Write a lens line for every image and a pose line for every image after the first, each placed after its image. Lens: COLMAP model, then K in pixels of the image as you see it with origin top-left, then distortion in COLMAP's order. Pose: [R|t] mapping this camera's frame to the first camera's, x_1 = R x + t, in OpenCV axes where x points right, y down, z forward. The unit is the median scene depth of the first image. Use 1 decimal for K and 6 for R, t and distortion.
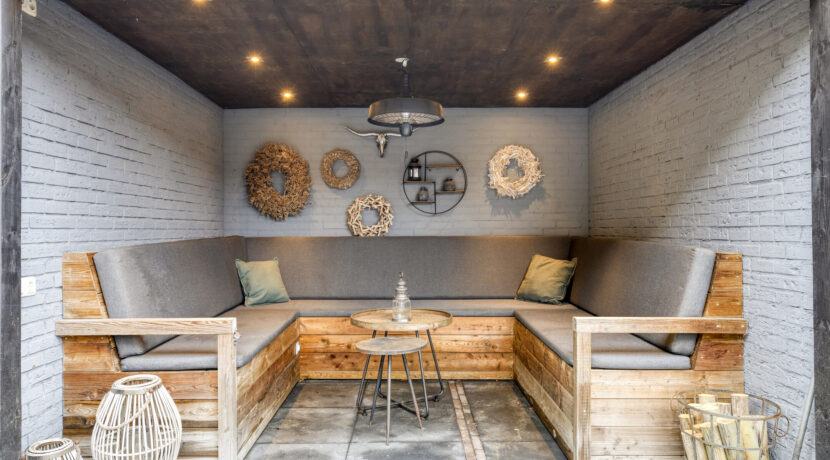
lens RADIAL K [[613.4, 0, 414.3], [0, 613.4, 231.4], [0, 0, 1]] dist [-0.004293, -0.000469]
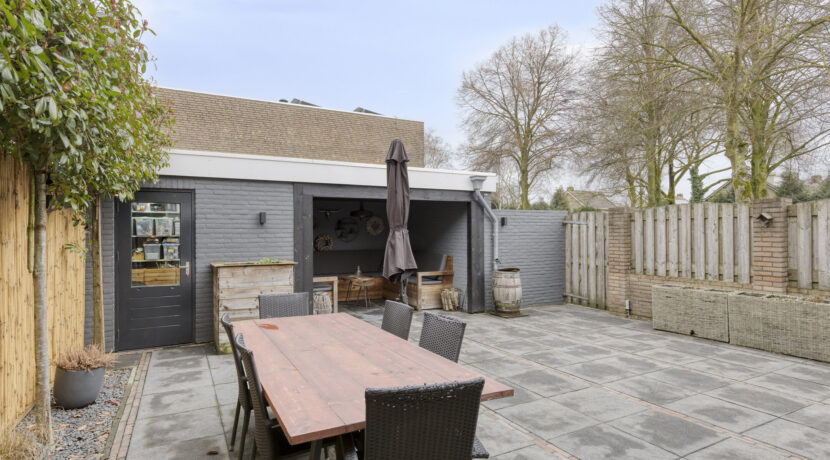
lens RADIAL K [[442.4, 0, 413.8], [0, 442.4, 233.2], [0, 0, 1]] dist [-0.005802, 0.002286]
pose [[0.887165, 0.001260, 0.461451, -1.093784], [-0.001483, 0.999999, 0.000121, -0.117106], [-0.461450, -0.000792, 0.887166, -1.559588]]
